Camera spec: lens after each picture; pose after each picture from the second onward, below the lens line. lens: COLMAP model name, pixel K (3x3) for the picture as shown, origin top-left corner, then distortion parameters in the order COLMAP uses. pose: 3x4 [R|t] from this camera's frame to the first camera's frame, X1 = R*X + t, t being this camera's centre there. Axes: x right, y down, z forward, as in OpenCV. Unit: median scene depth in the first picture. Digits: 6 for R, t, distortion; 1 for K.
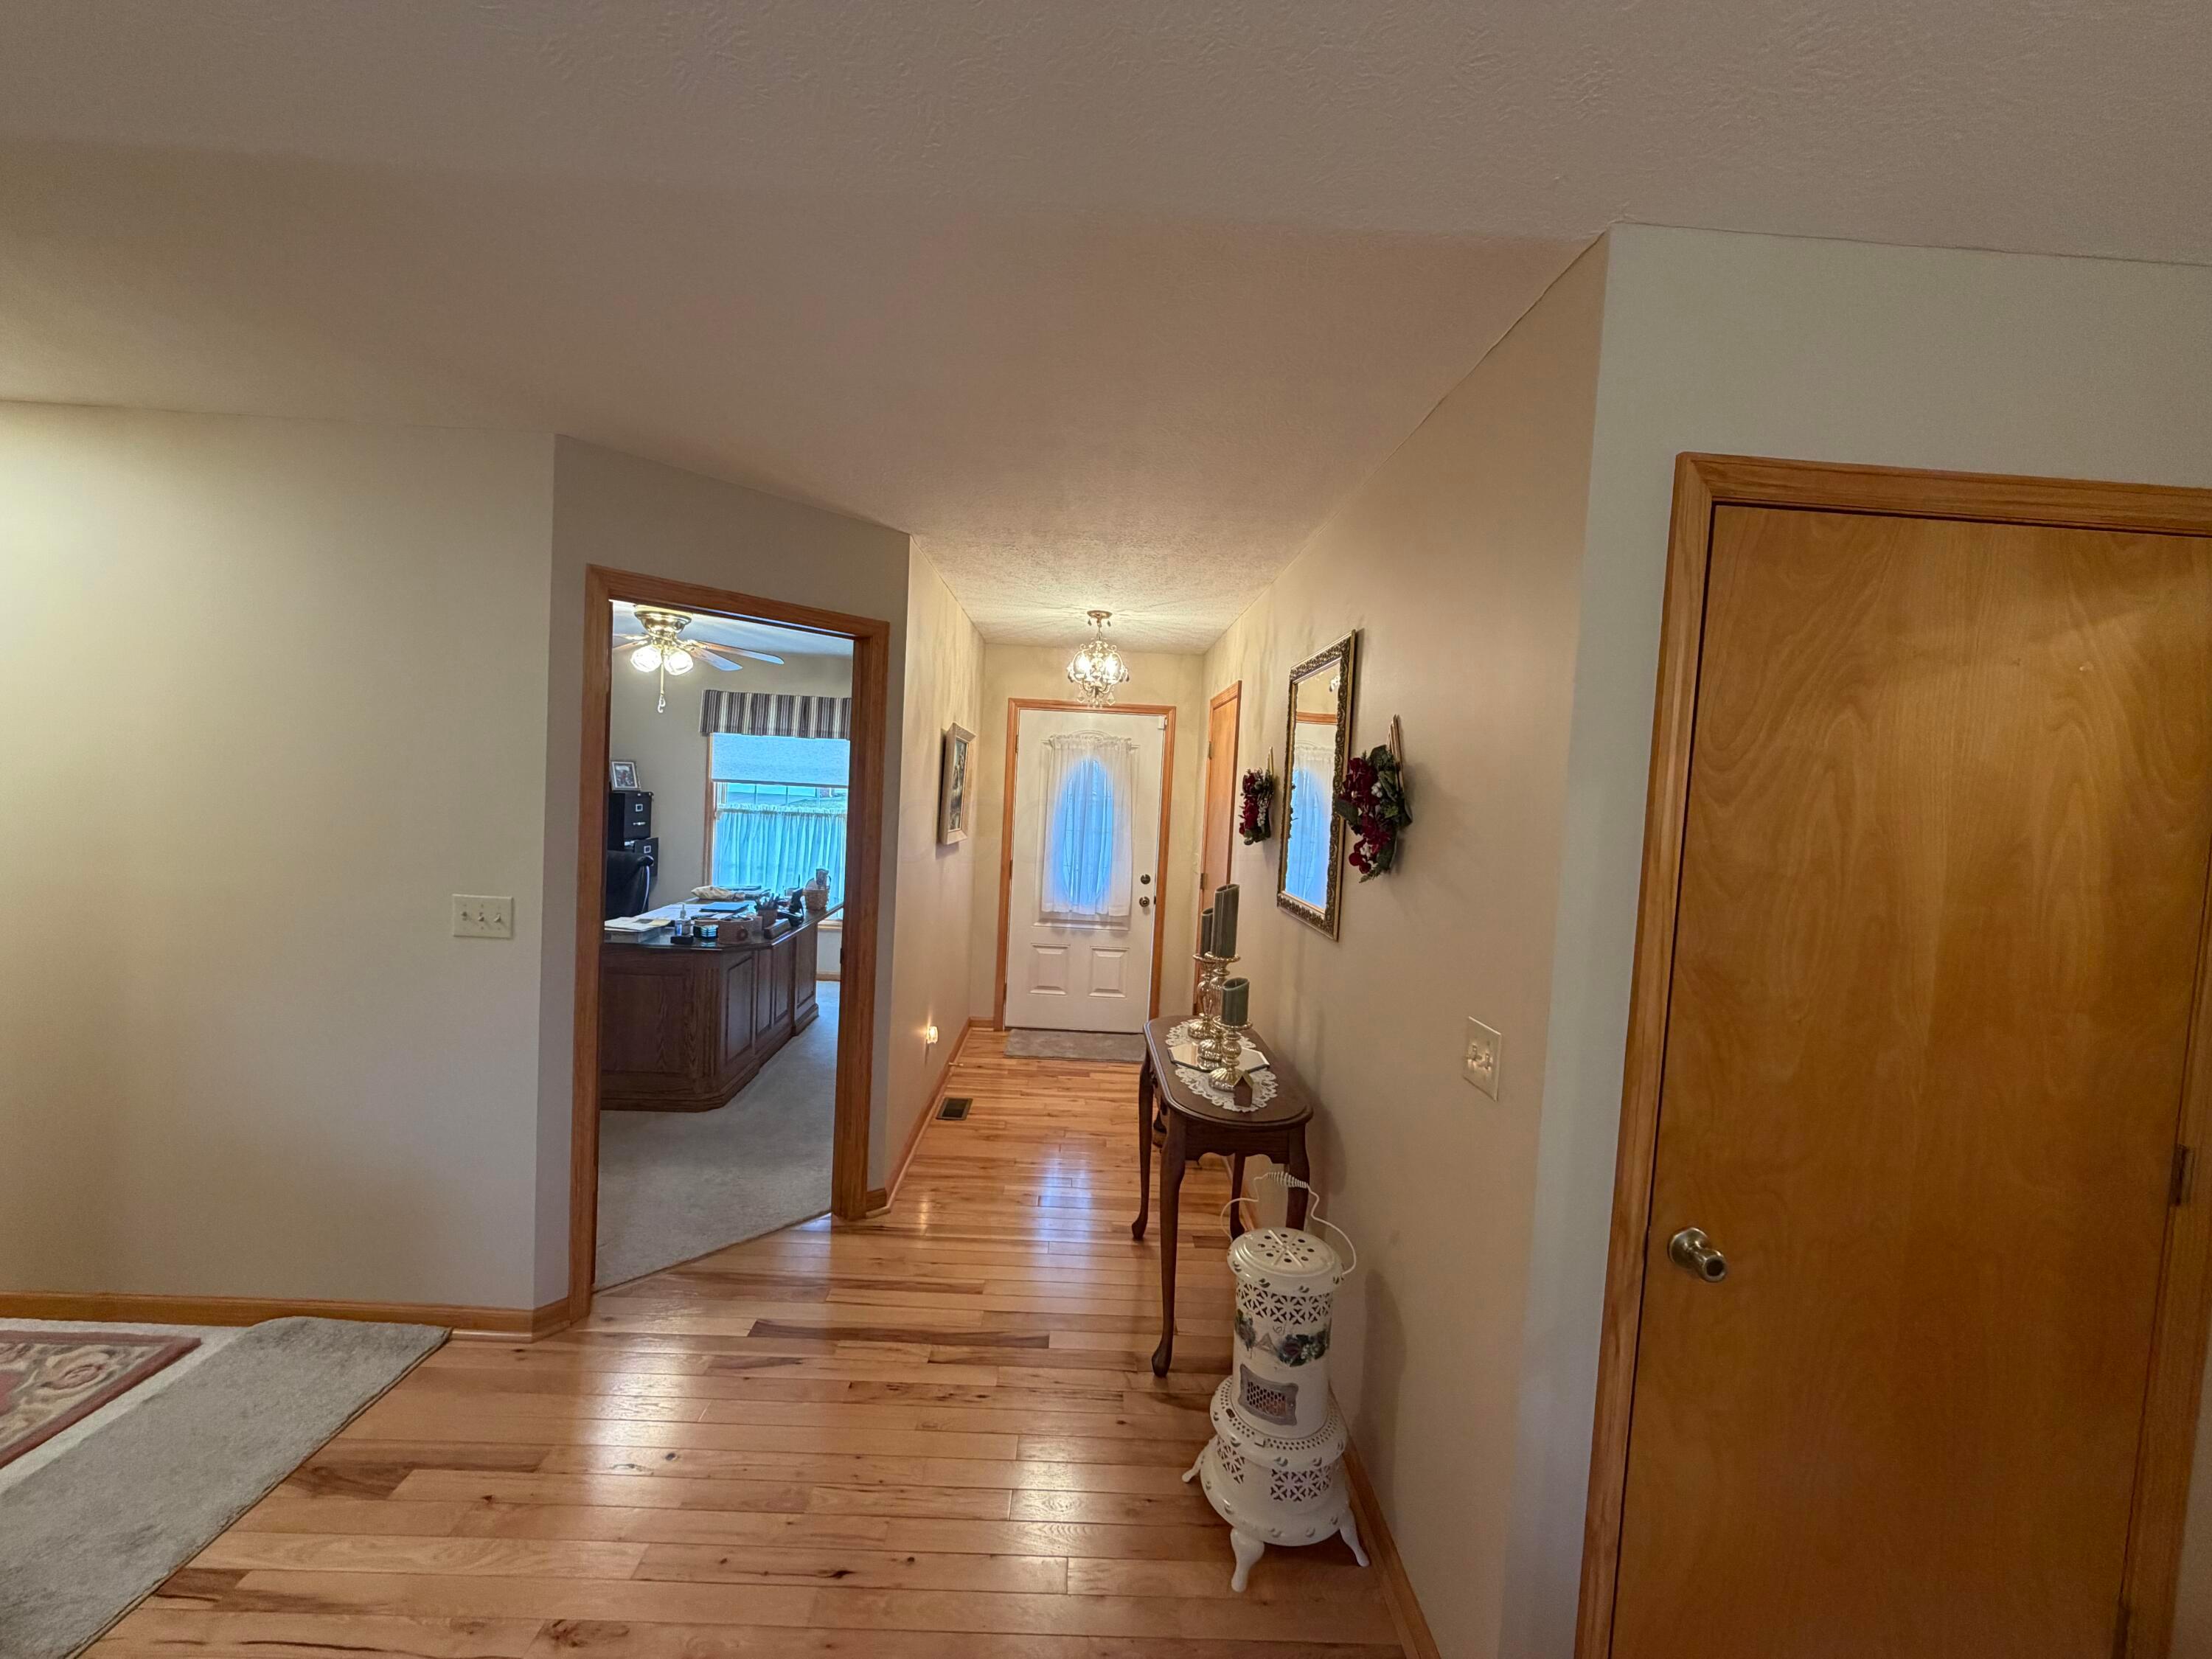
lens RADIAL K [[878.5, 0, 1106.8], [0, 878.5, 825.9], [0, 0, 1]] dist [0.000256, -0.000005]
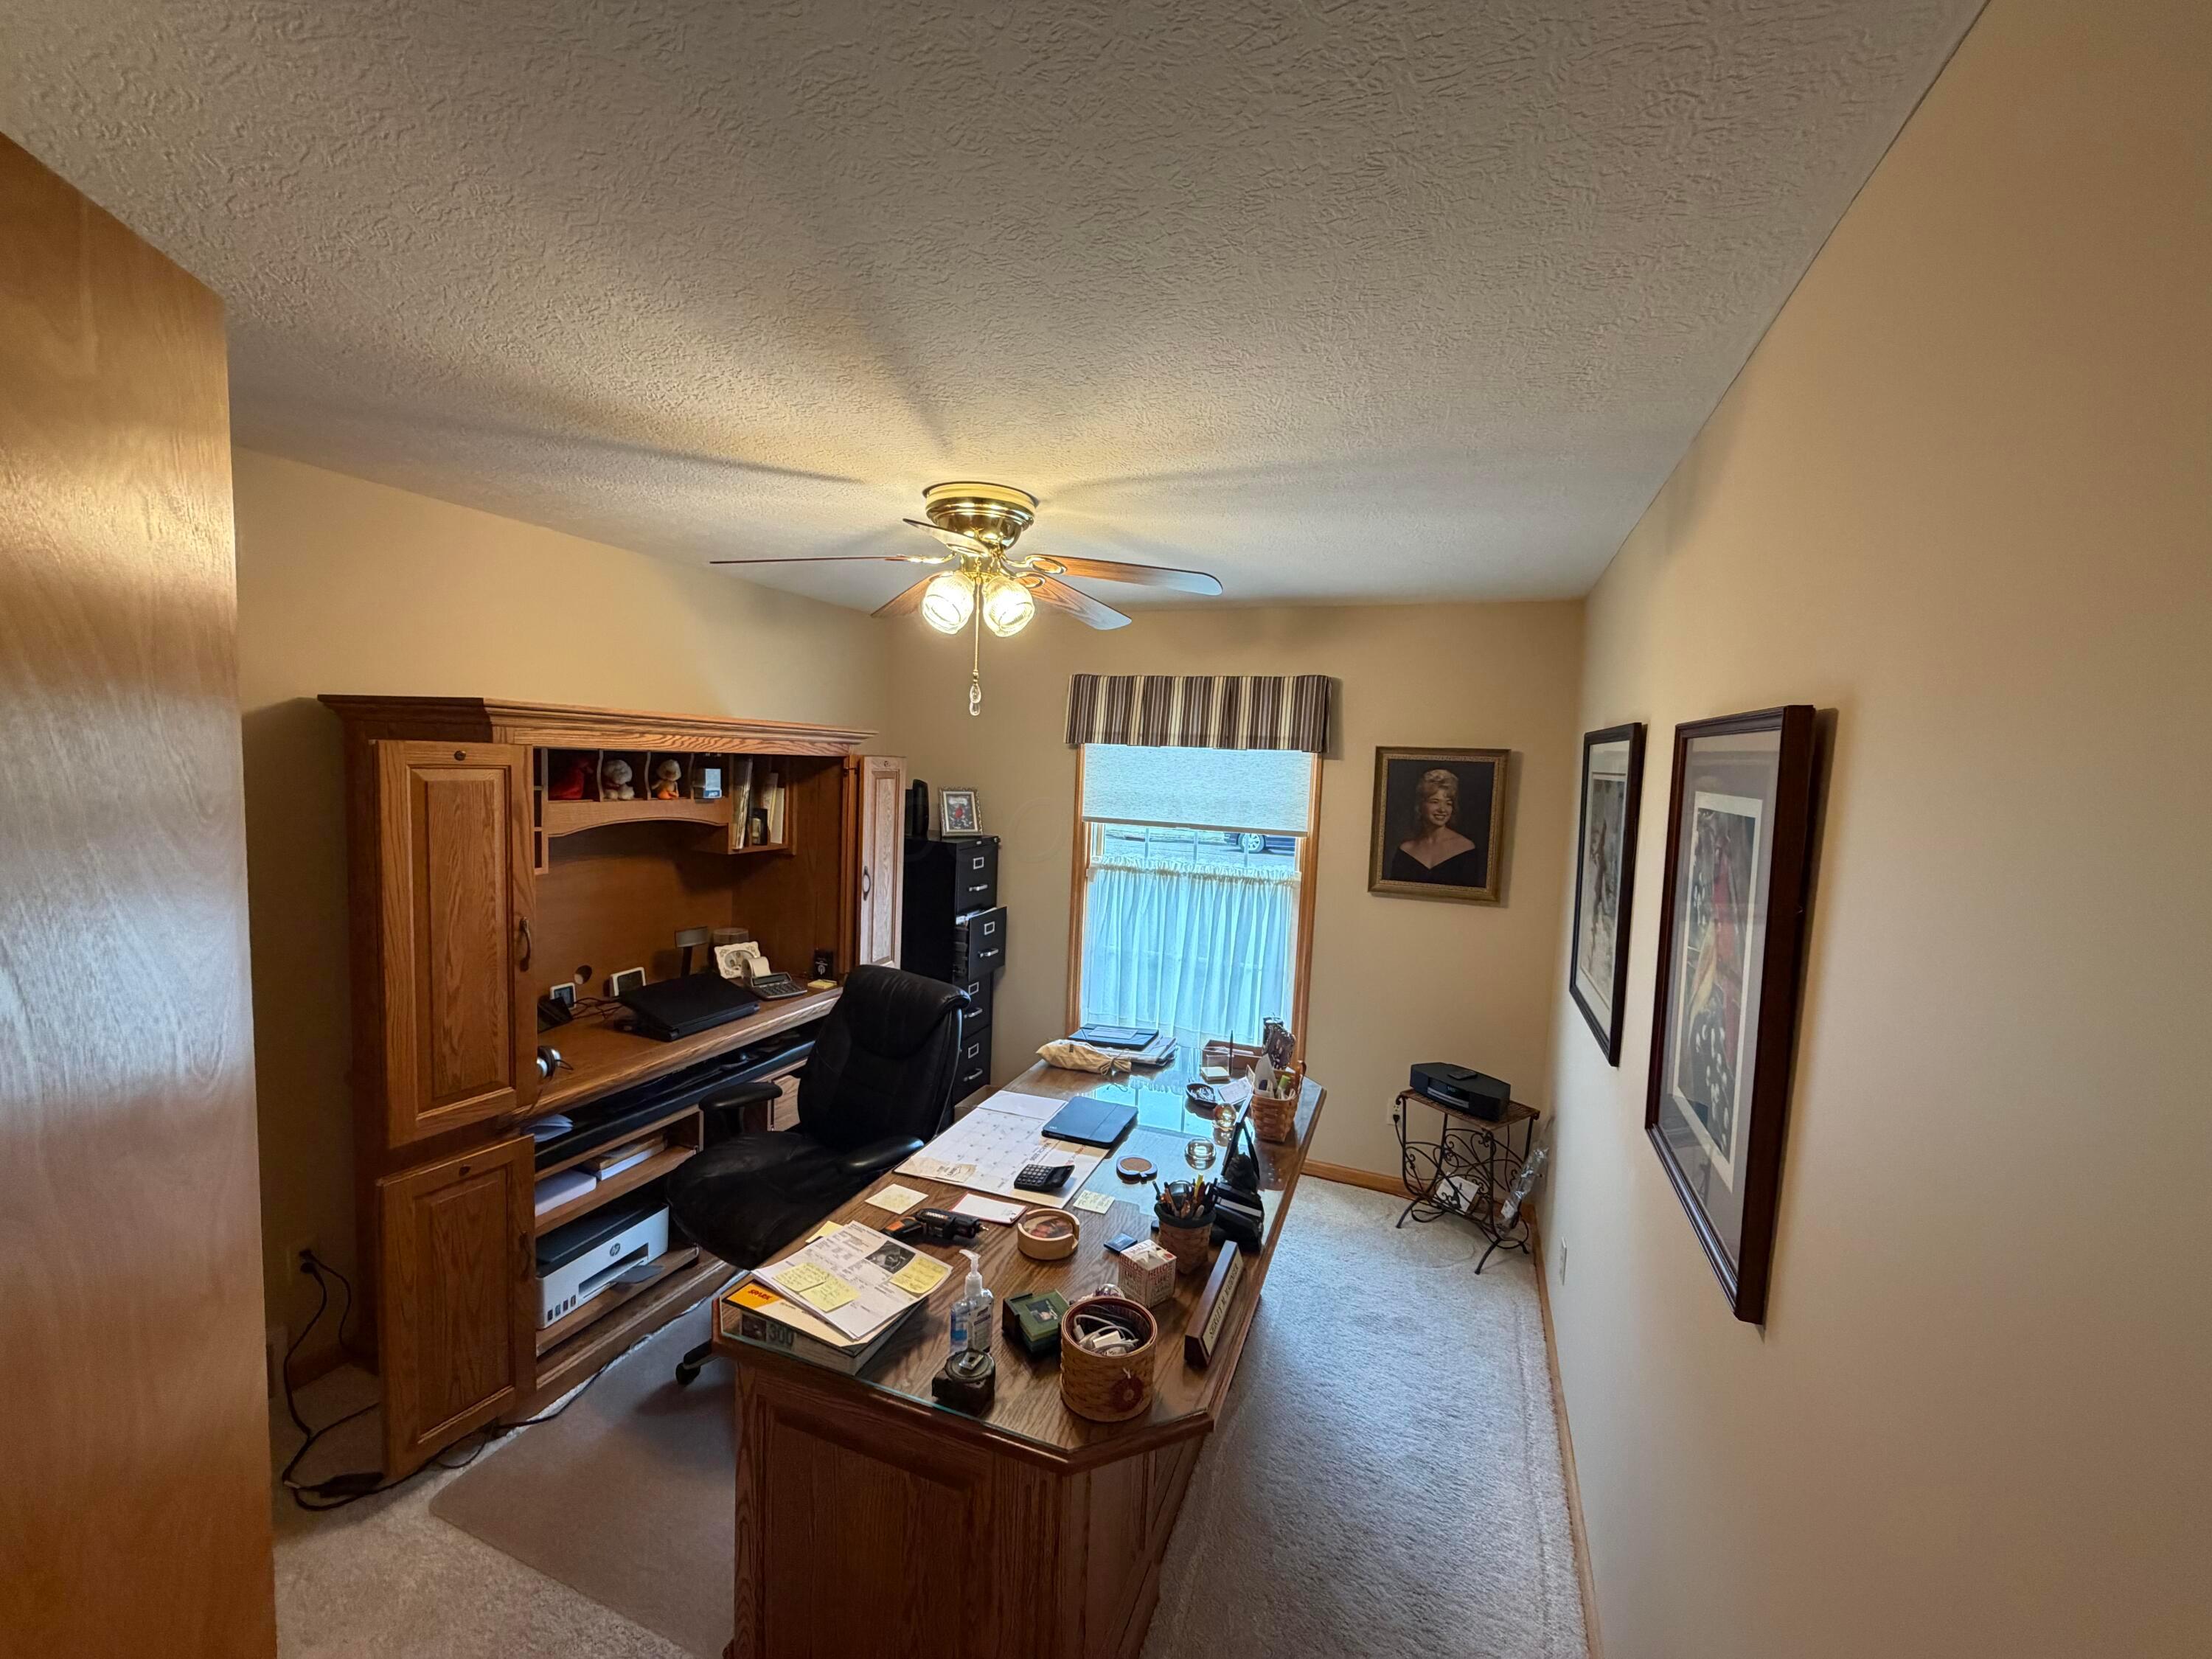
lens RADIAL K [[878.5, 0, 1114.2], [0, 878.5, 824.4], [0, 0, 1]] dist [0.000256, -0.000005]
pose [[0.918654, 0.014801, -0.394785, -0.185290], [-0.010990, 0.999869, 0.011914, -0.056934], [0.394909, -0.006606, 0.918696, 0.441469]]
